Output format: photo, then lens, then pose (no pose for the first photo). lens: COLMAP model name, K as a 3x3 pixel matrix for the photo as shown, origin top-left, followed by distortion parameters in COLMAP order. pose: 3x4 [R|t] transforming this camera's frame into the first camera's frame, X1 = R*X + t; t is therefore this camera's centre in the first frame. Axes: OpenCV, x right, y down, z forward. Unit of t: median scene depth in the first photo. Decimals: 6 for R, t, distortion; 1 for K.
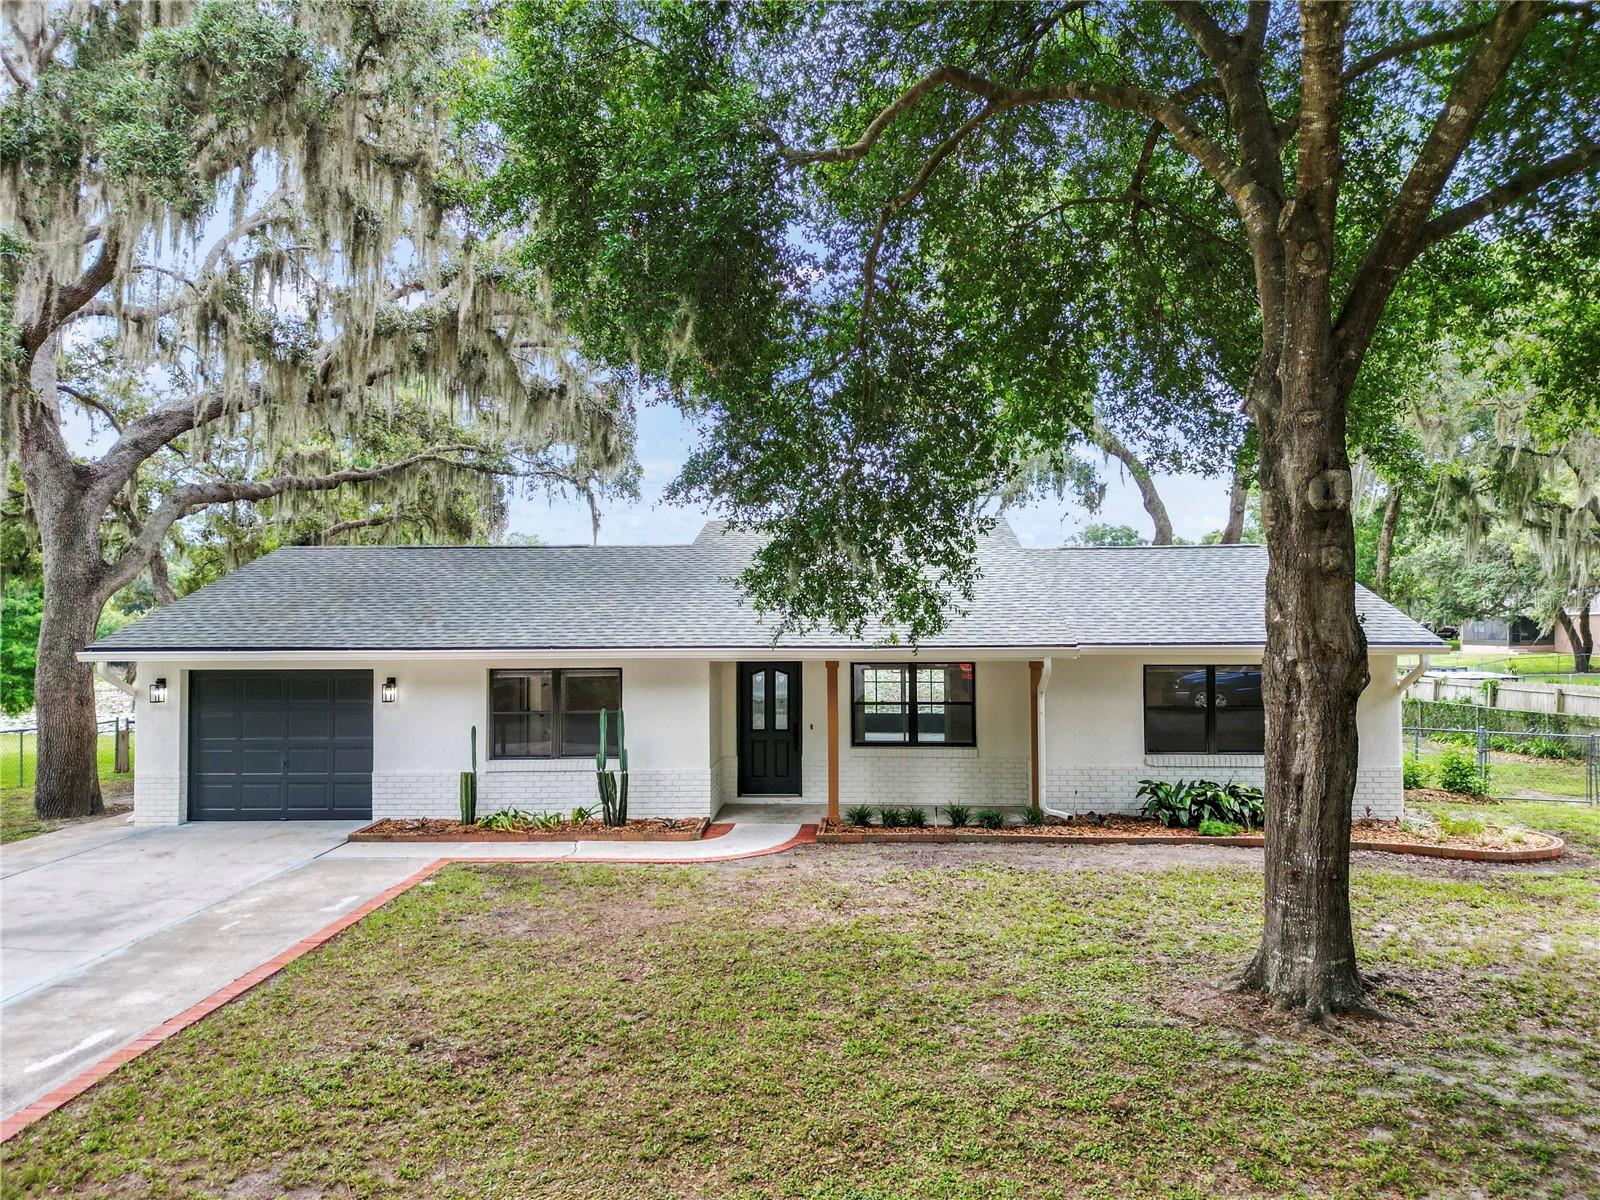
lens RADIAL K [[1118.9, 0, 802.0], [0, 1118.9, 598.7], [0, 0, 1]] dist [0.057335, -0.047510]
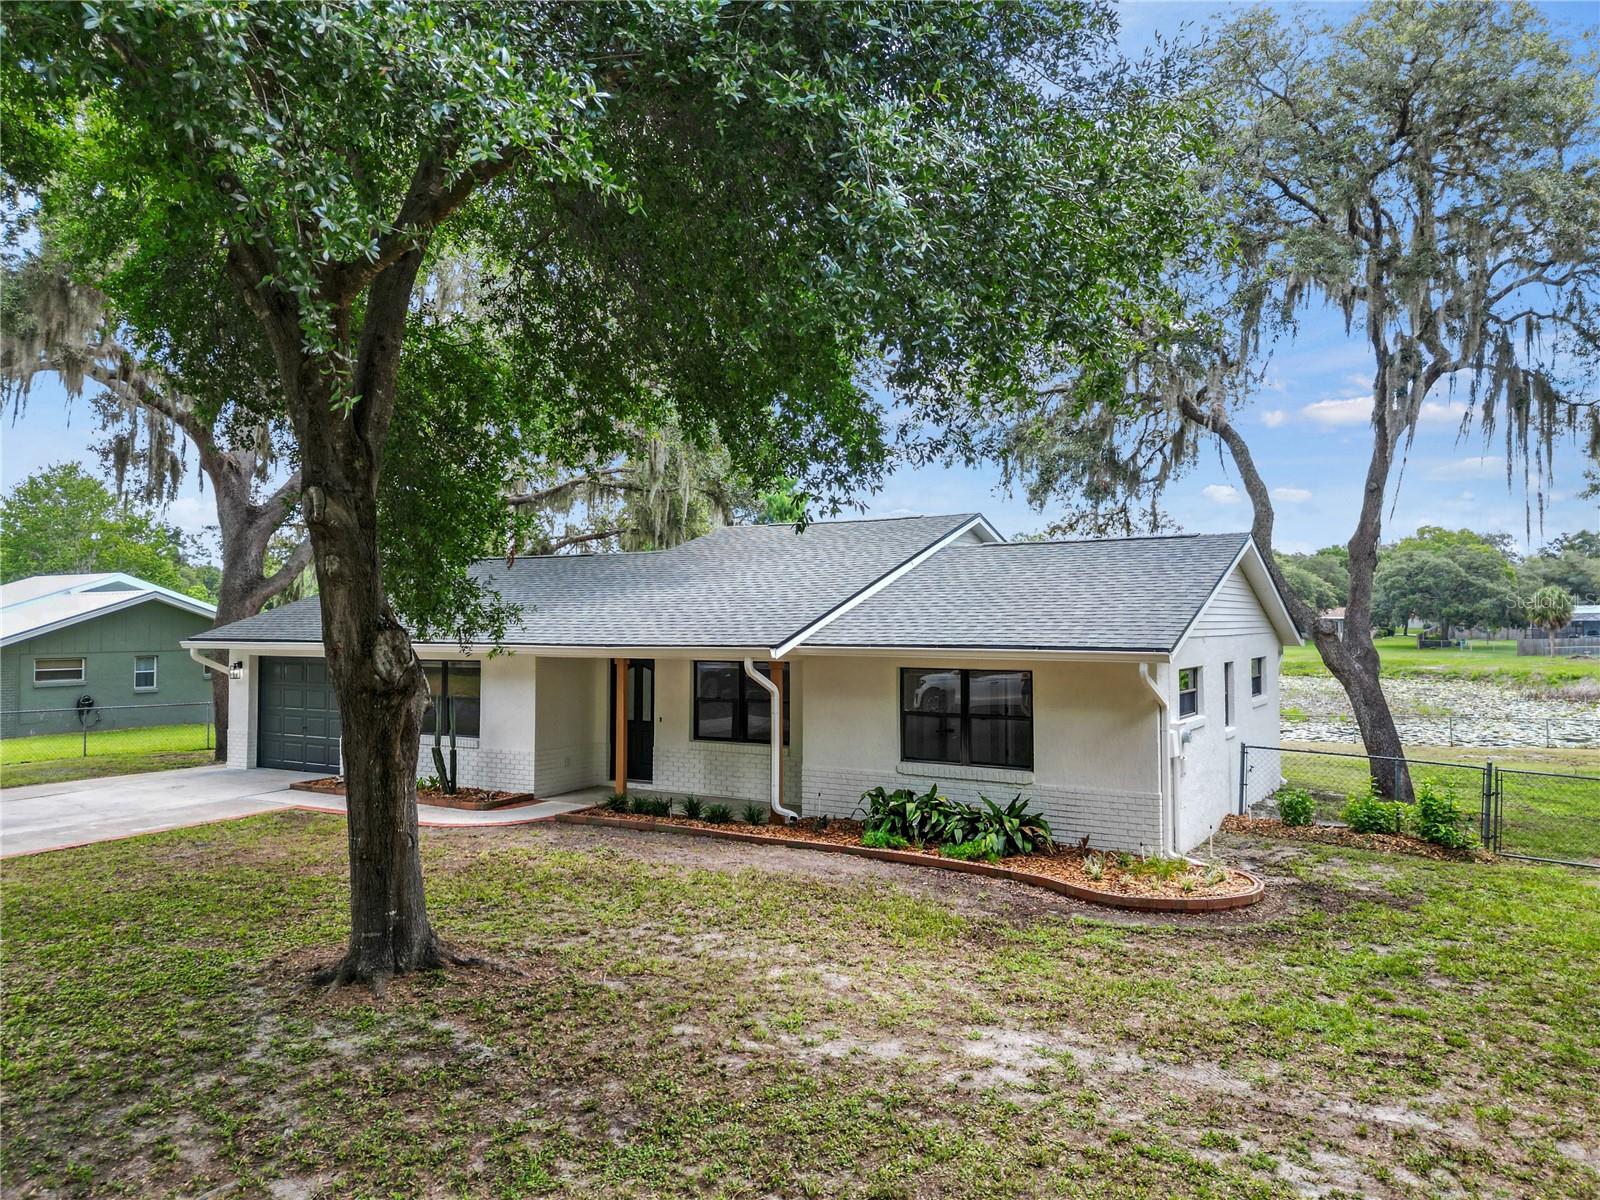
lens RADIAL K [[1120.9, 0, 802.2], [0, 1120.9, 600.1], [0, 0, 1]] dist [0.066374, -0.061184]
pose [[0.878115, -0.005867, -0.478414, 0.752806], [0.006267, 0.999980, -0.000760, 0.001524], [0.478409, -0.002331, 0.878134, 0.134190]]
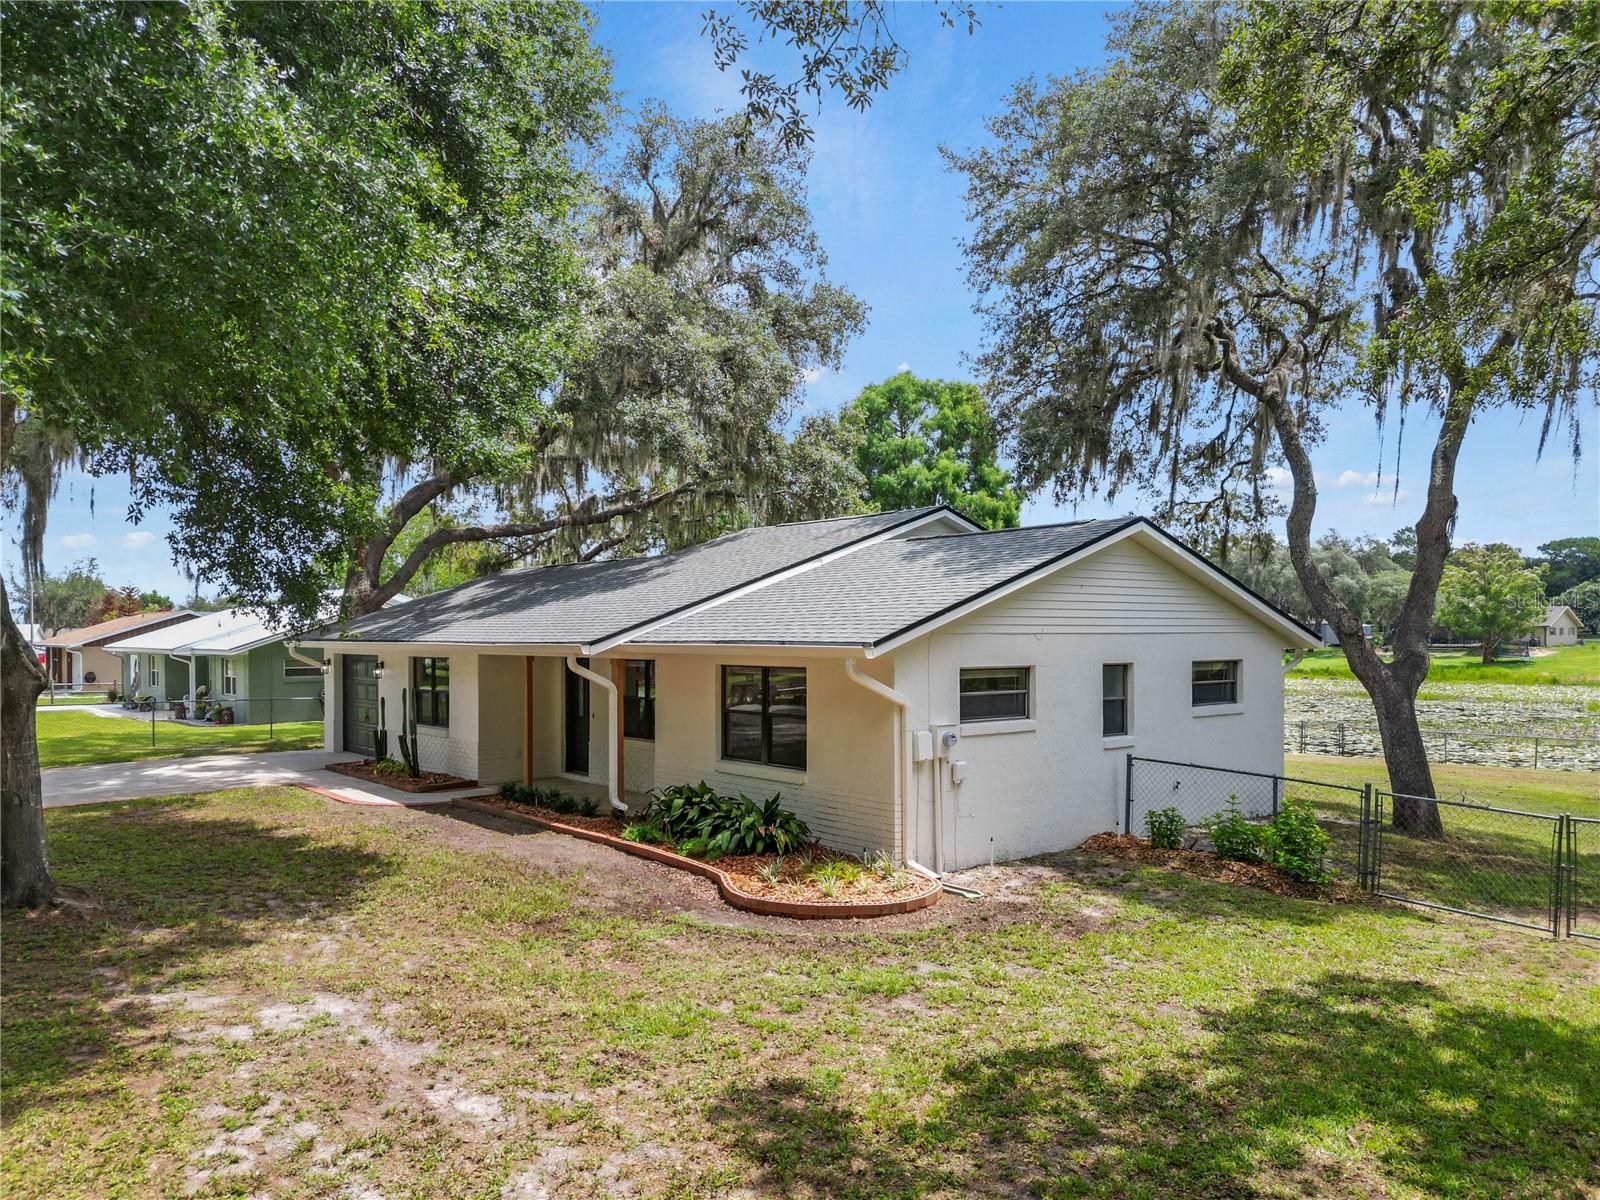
lens RADIAL K [[1138.6, 0, 802.5], [0, 1138.6, 654.7], [0, 0, 1]] dist [0.066271, -0.063601]
pose [[0.679552, 0.016349, -0.733445, 1.151997], [0.013084, 0.999323, 0.034398, 0.019315], [0.733510, -0.032972, 0.678878, 0.439135]]
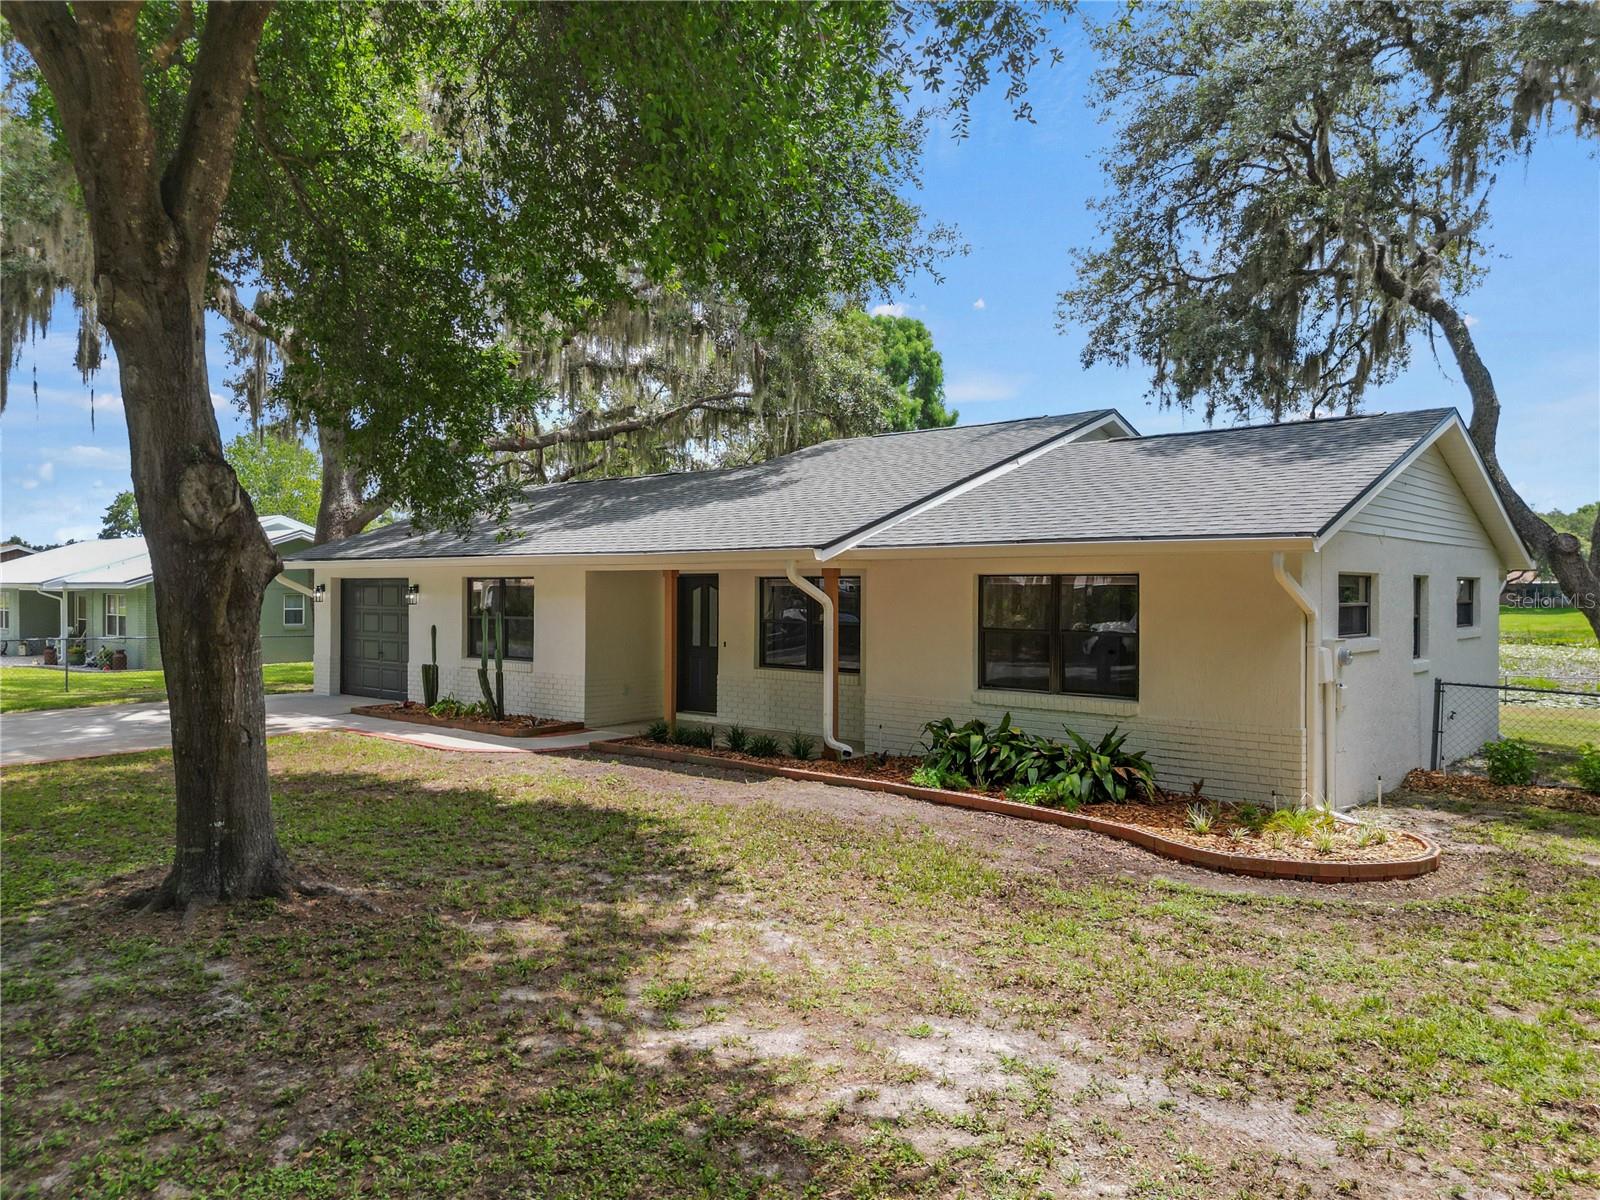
lens RADIAL K [[1126.4, 0, 800.6], [0, 1126.4, 597.7], [0, 0, 1]] dist [0.067106, -0.063910]
pose [[0.784143, 0.012396, -0.620456, 0.759961], [0.003765, 0.999687, 0.024731, 0.060071], [0.620568, -0.021729, 0.783851, 0.336626]]
